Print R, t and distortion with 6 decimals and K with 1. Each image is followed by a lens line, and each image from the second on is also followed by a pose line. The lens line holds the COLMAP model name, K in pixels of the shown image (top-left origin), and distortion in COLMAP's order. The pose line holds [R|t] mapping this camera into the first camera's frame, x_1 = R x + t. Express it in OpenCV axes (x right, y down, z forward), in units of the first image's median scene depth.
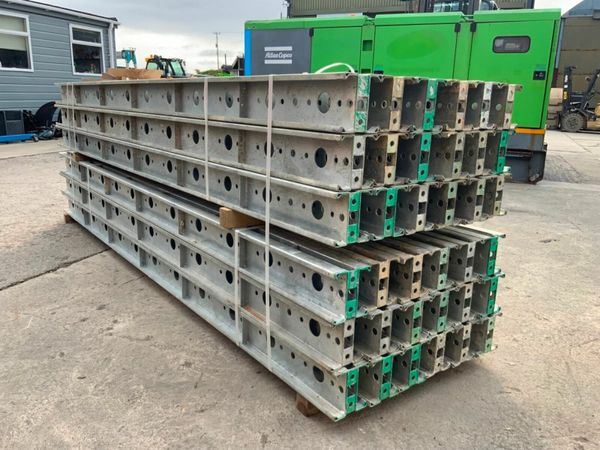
lens RADIAL K [[498.8, 0, 296.1], [0, 498.8, 223.3], [0, 0, 1]] dist [0.050366, -0.099714]
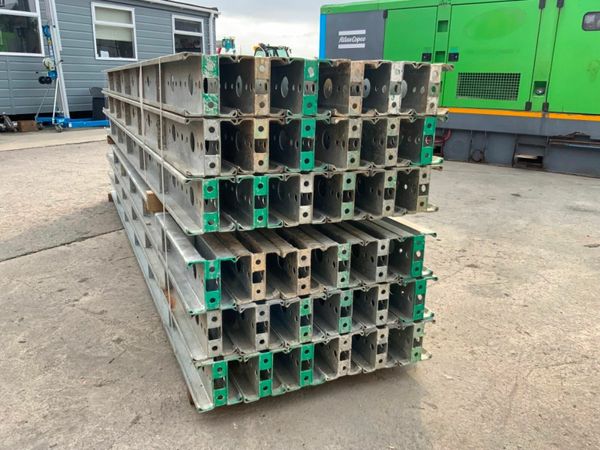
lens RADIAL K [[498.8, 0, 300.9], [0, 498.8, 223.0], [0, 0, 1]] dist [0.050366, -0.099714]
pose [[0.973958, 0.053074, -0.220428, 0.364927], [-0.047688, 0.998421, 0.029690, -0.010754], [0.221656, -0.018405, 0.974951, 0.072332]]
